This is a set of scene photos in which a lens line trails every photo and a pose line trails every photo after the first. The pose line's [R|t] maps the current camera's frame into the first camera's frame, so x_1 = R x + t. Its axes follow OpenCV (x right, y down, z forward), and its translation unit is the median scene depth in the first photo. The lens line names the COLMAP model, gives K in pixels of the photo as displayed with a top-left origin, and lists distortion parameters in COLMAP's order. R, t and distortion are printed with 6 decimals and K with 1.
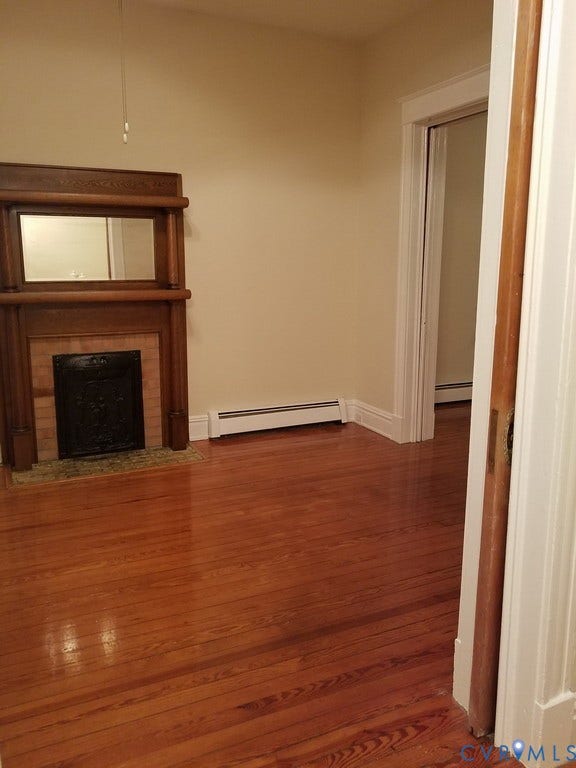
lens RADIAL K [[618.9, 0, 284.4], [0, 618.9, 366.4], [0, 0, 1]] dist [-0.002598, 0.004088]
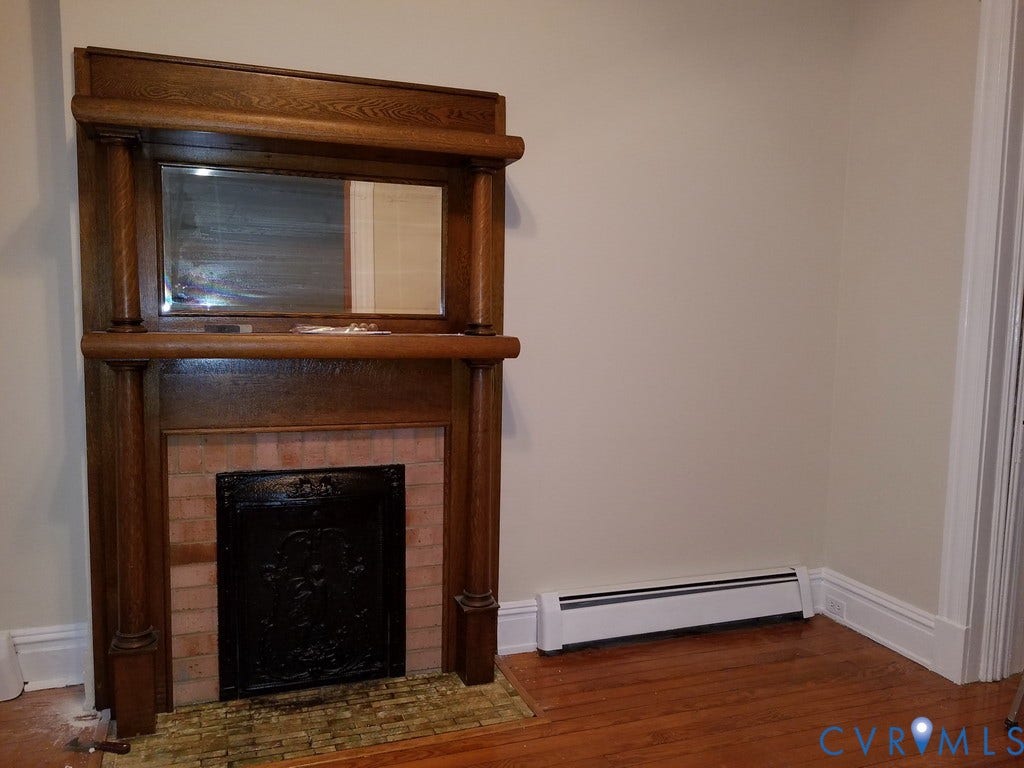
lens RADIAL K [[825.2, 0, 512.4], [0, 825.2, 385.4], [0, 0, 1]] dist [-0.002598, 0.004088]
pose [[0.996453, 0.024999, -0.080353, -0.104874], [-0.031130, 0.996623, -0.075977, -0.041204], [0.078183, 0.078209, 0.993867, 0.389189]]
